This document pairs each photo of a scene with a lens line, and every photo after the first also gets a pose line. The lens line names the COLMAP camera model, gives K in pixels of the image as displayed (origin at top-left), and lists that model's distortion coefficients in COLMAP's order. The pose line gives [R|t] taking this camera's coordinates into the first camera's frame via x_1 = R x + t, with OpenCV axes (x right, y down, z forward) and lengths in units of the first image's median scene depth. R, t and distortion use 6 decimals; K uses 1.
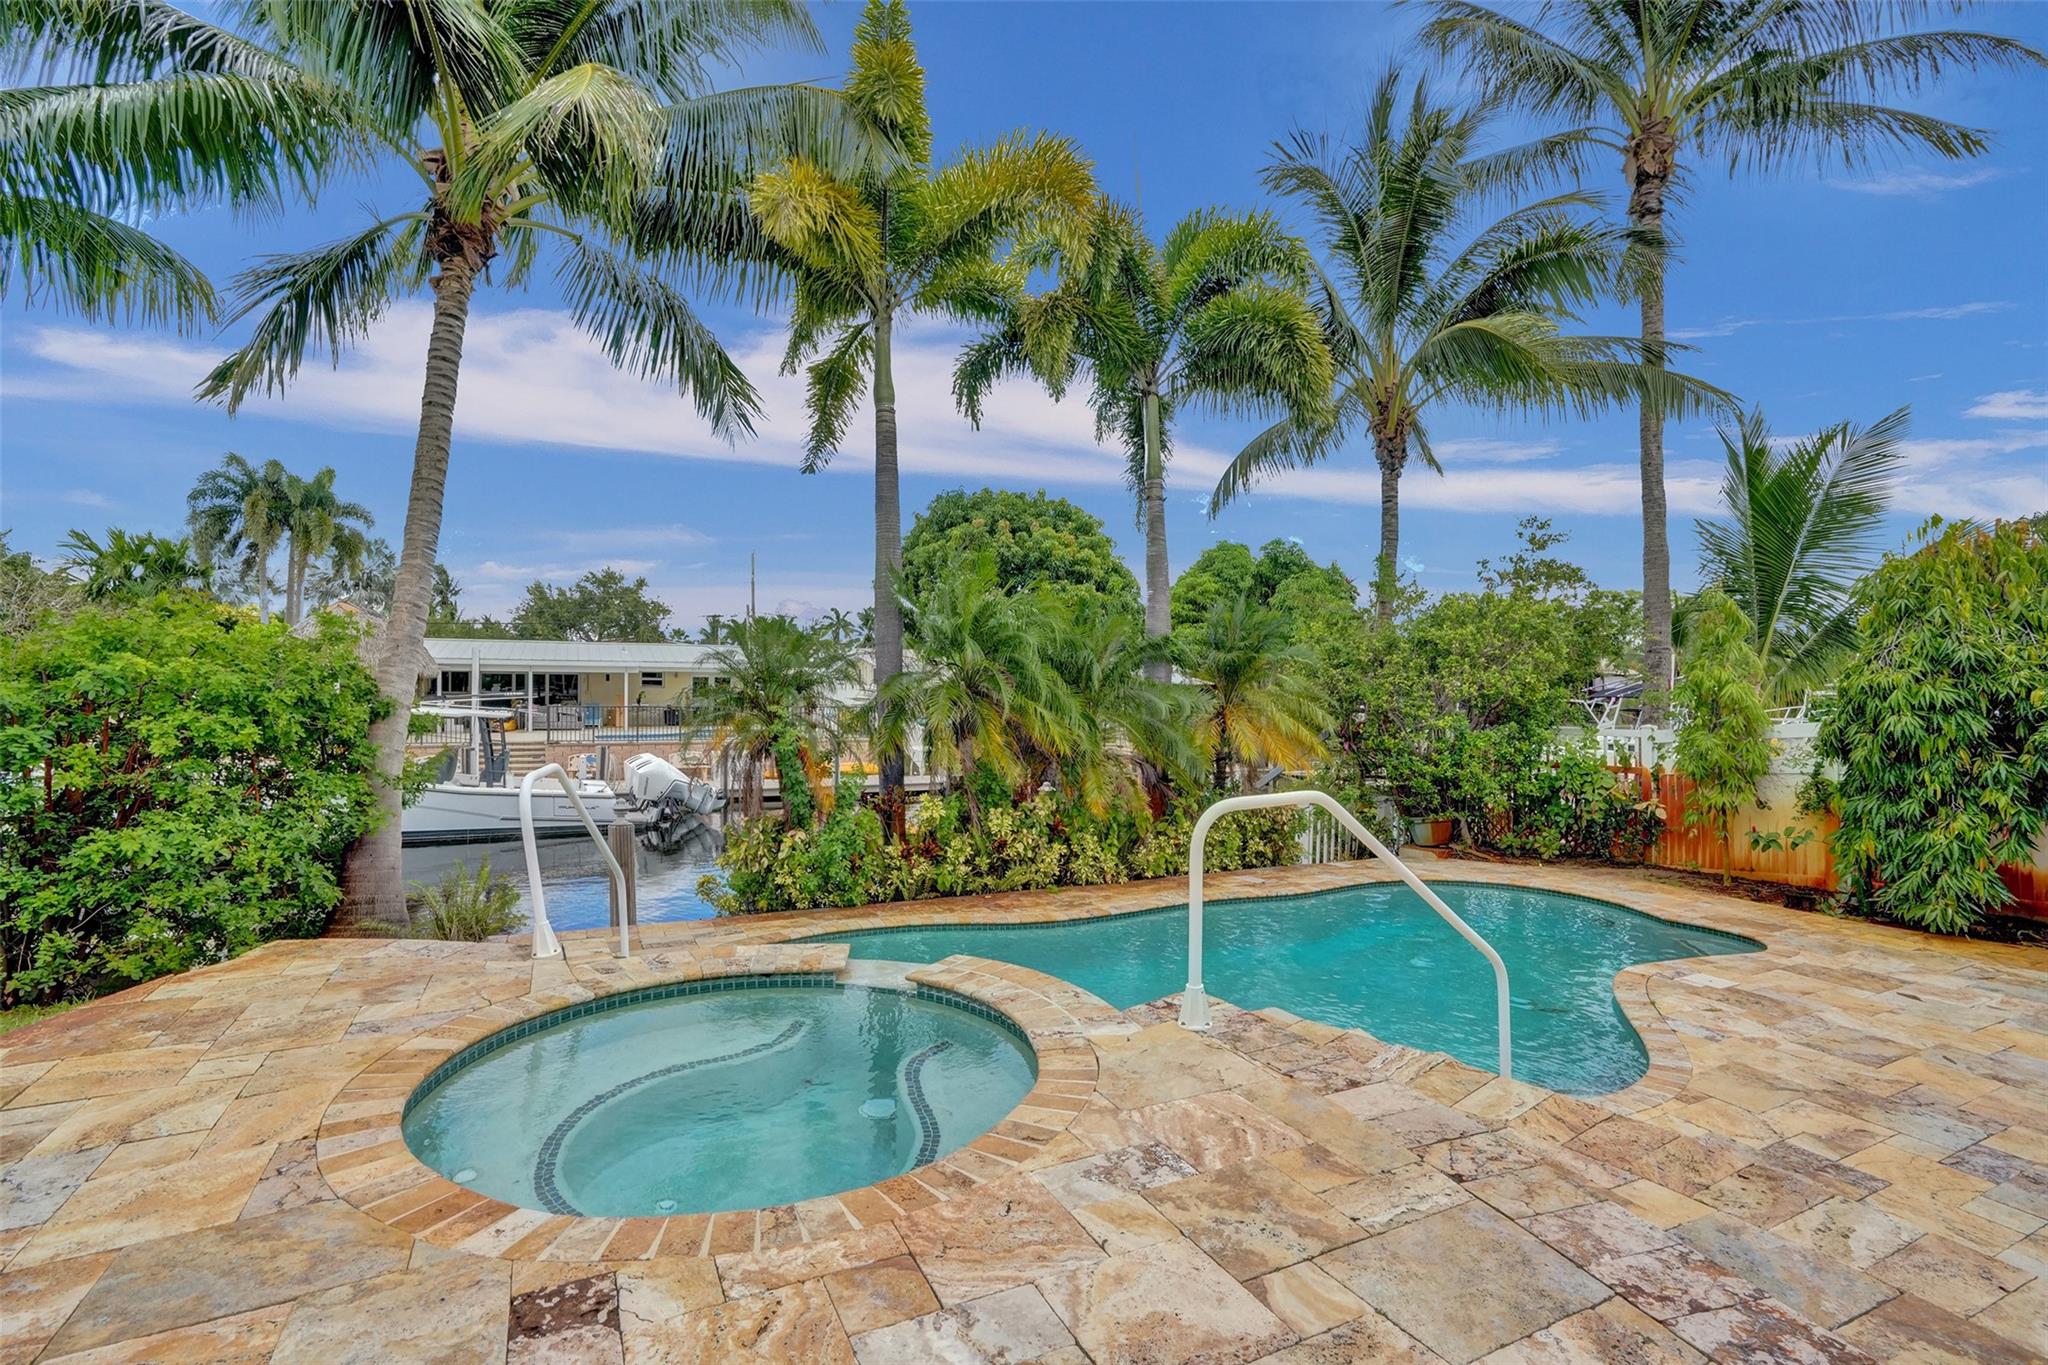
lens RADIAL K [[958.0, 0, 1031.9], [0, 958.0, 690.6], [0, 0, 1]] dist [-0.073553, 0.033521]
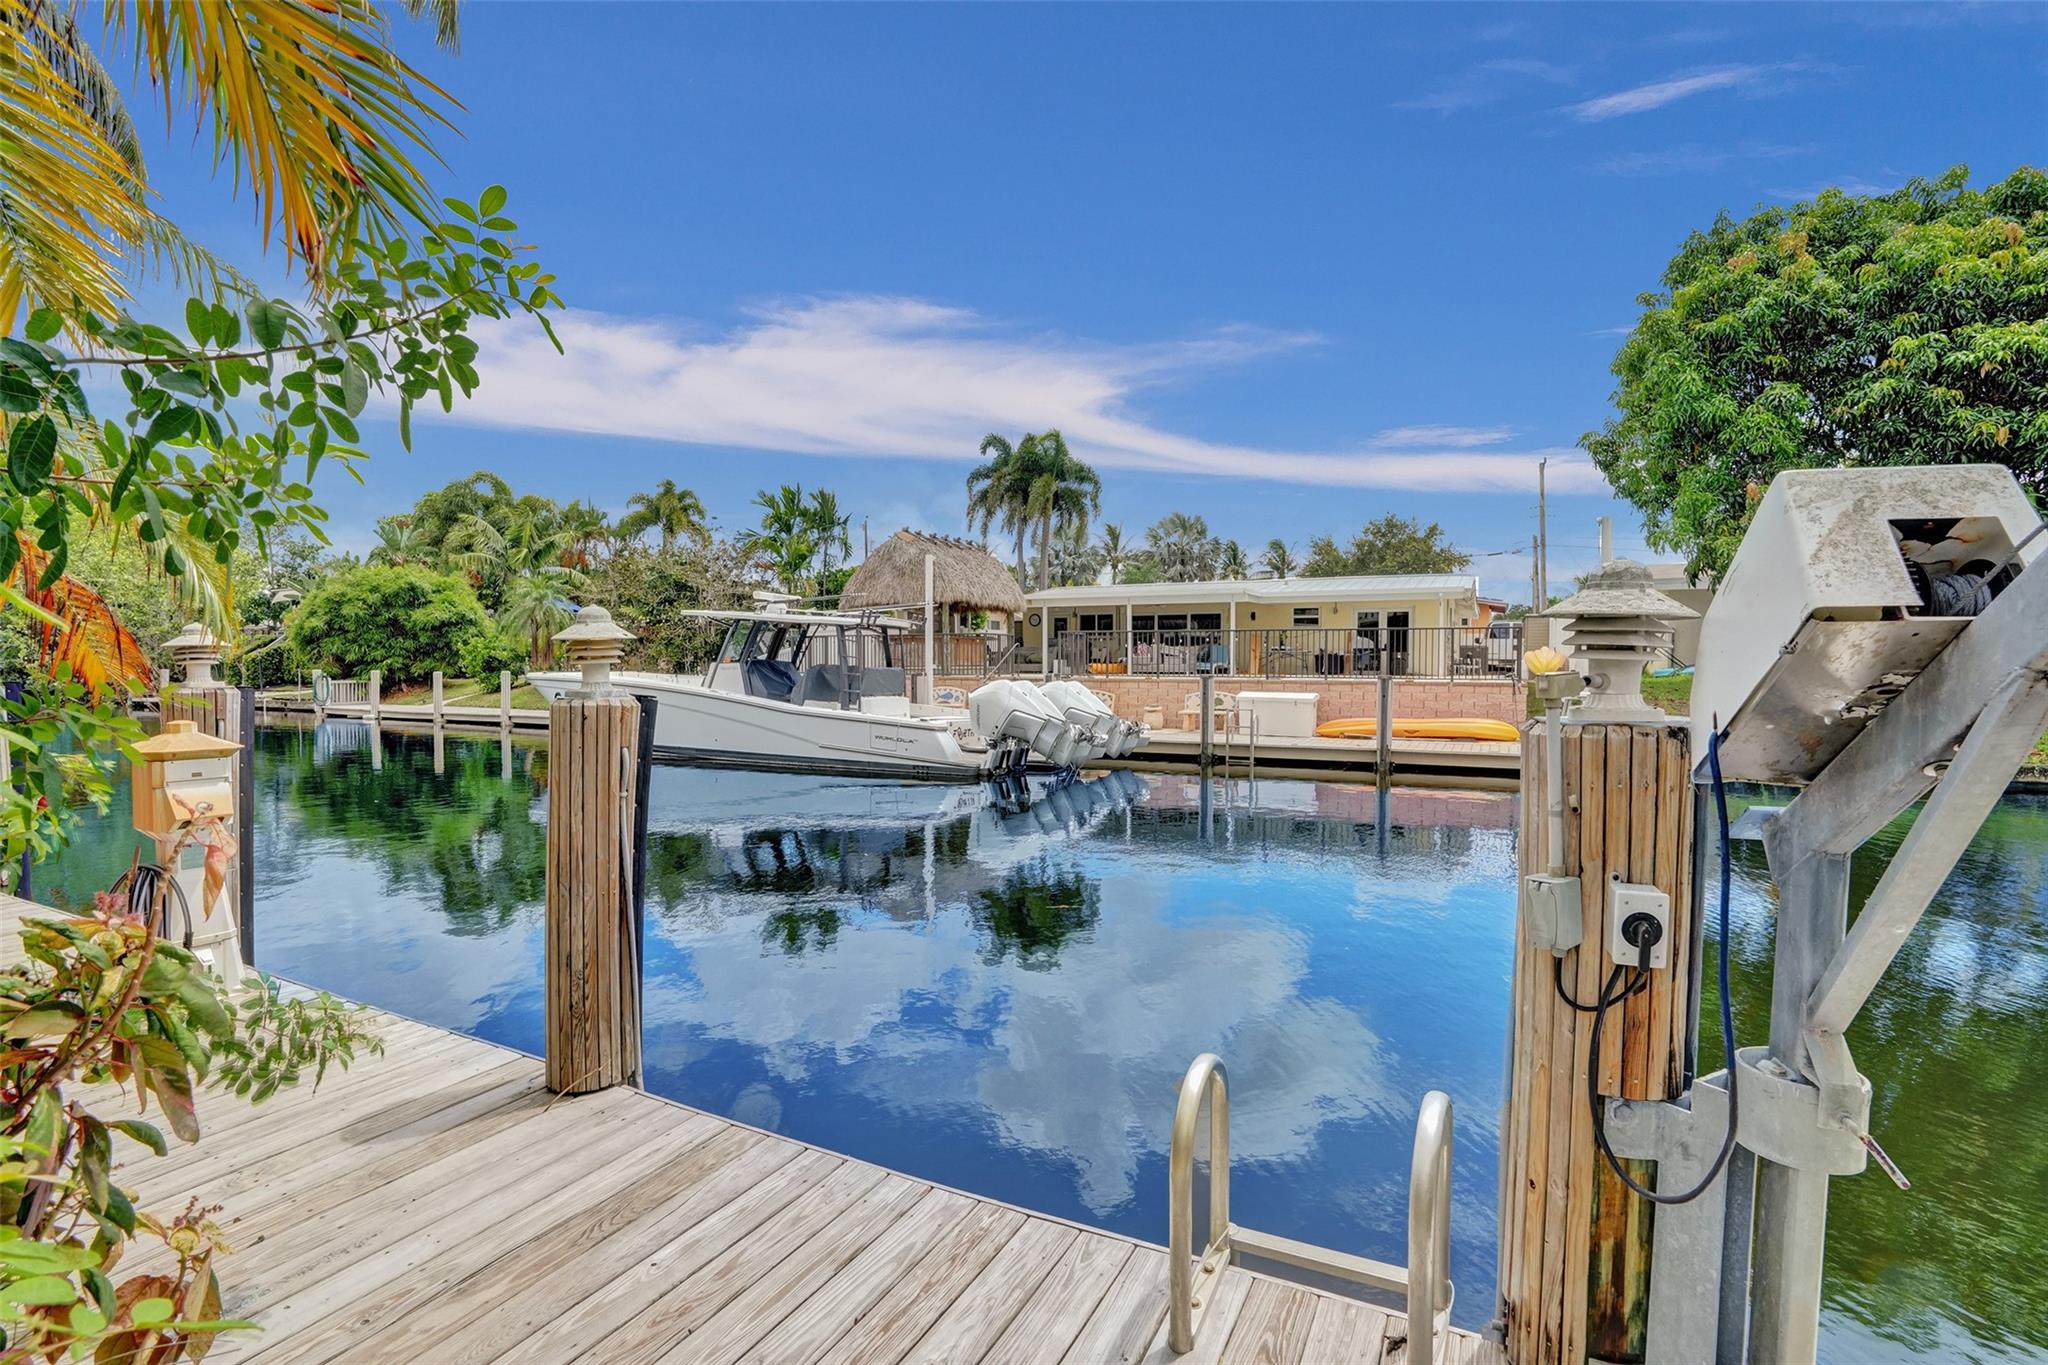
lens RADIAL K [[958.0, 0, 1031.9], [0, 958.0, 690.6], [0, 0, 1]] dist [-0.073553, 0.033521]
pose [[0.611218, 0.012670, -0.791361, 0.351079], [-0.003591, 0.999906, 0.013235, 0.153726], [0.791455, -0.005247, 0.611206, 1.266730]]
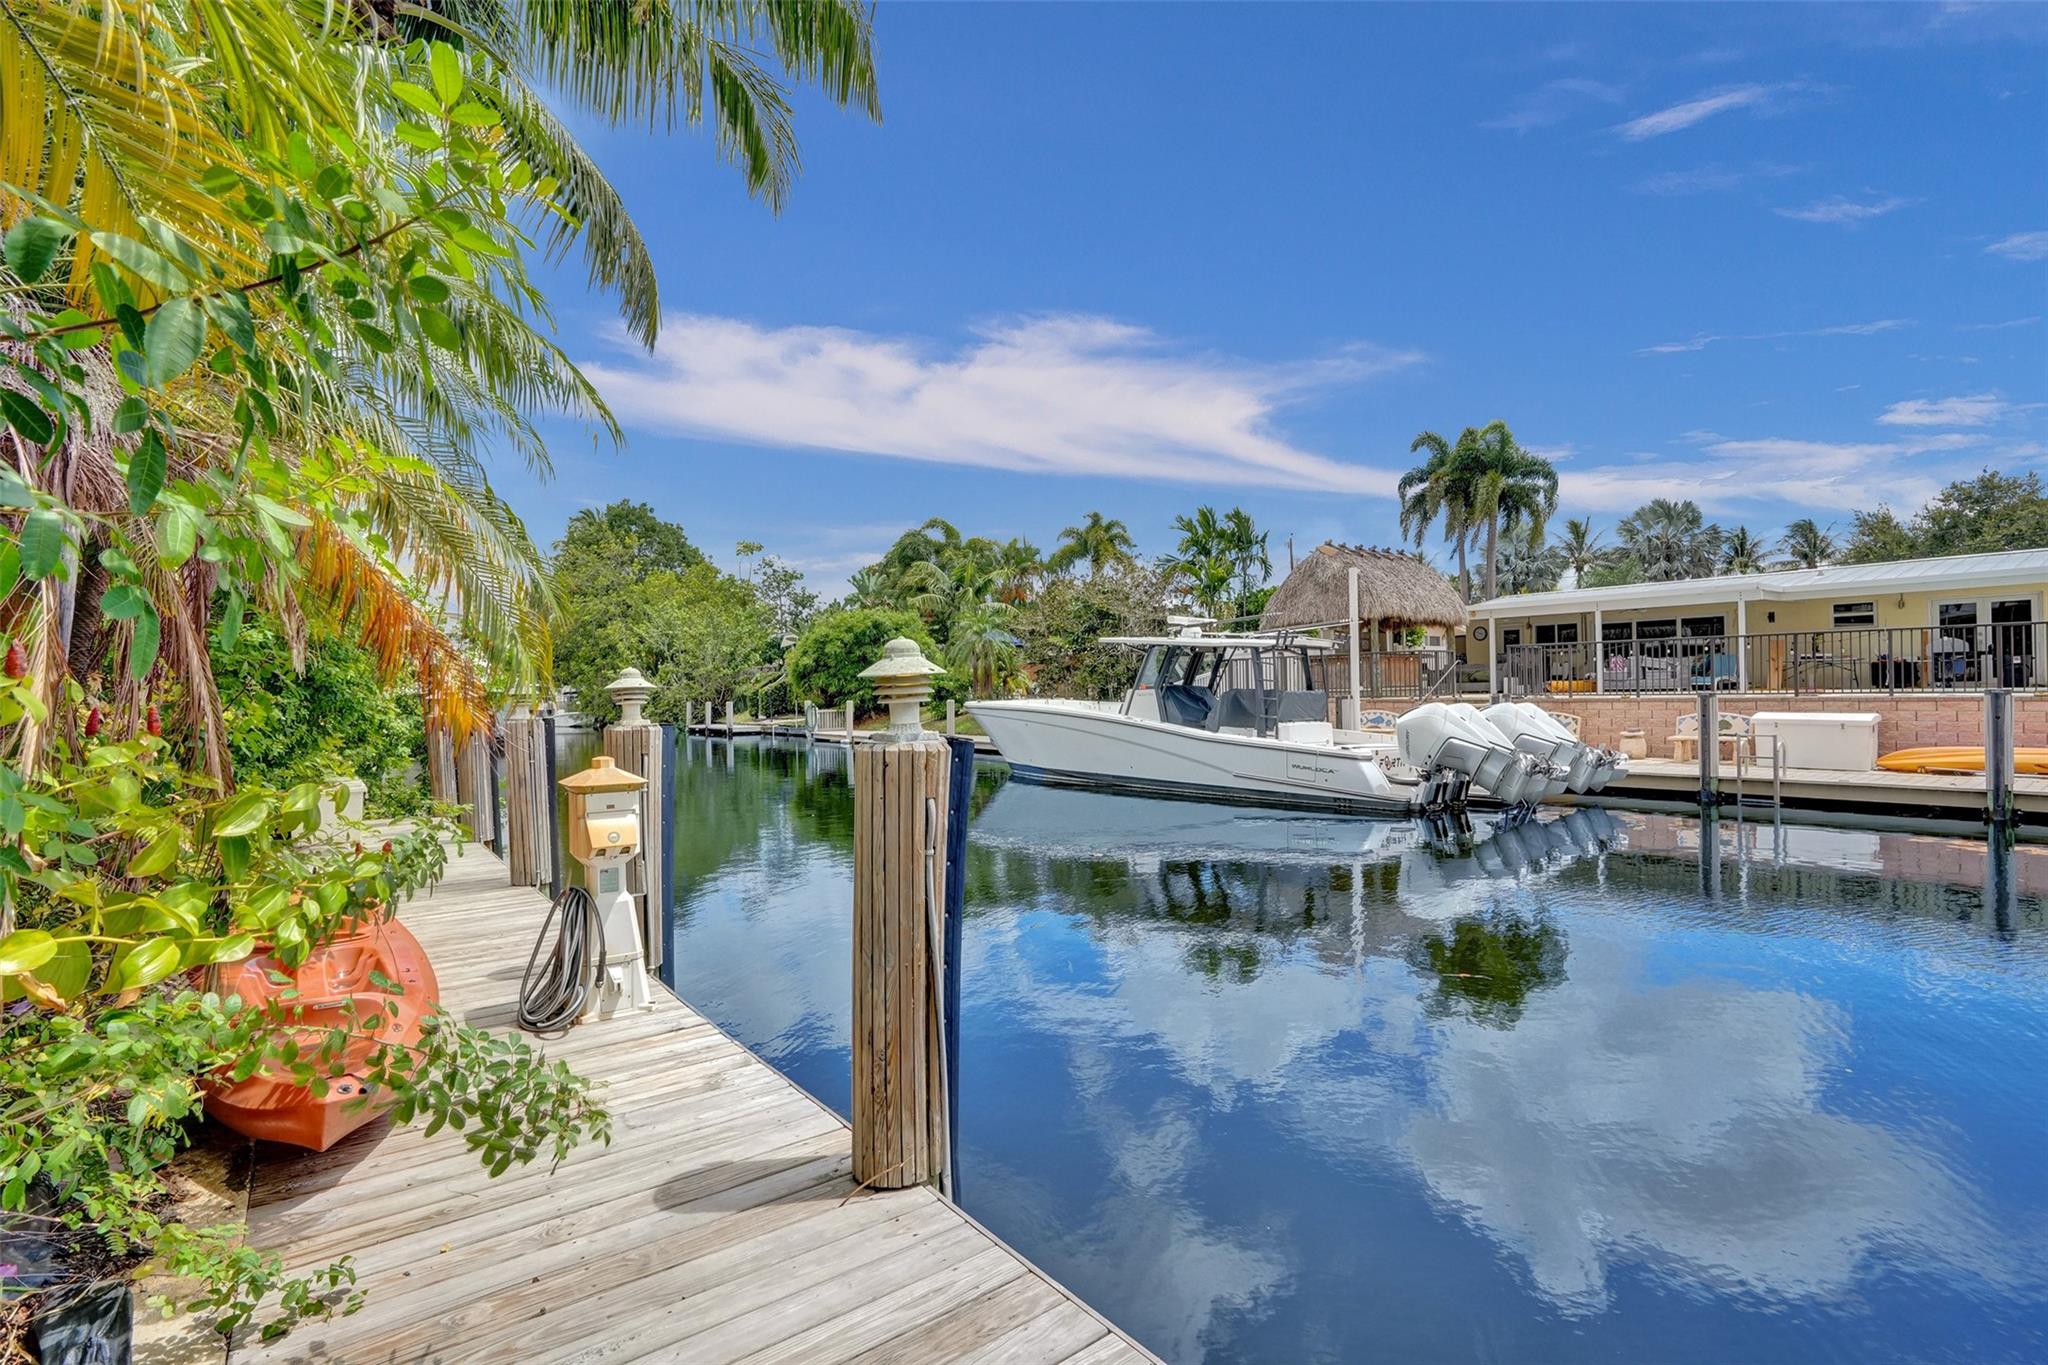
lens RADIAL K [[969.6, 0, 1032.7], [0, 969.6, 686.5], [0, 0, 1]] dist [-0.063829, 0.028176]
pose [[0.217883, -0.018633, -0.975797, 0.310285], [0.011369, 0.999798, -0.016553, 0.150332], [0.975909, -0.007488, 0.218050, 1.310756]]
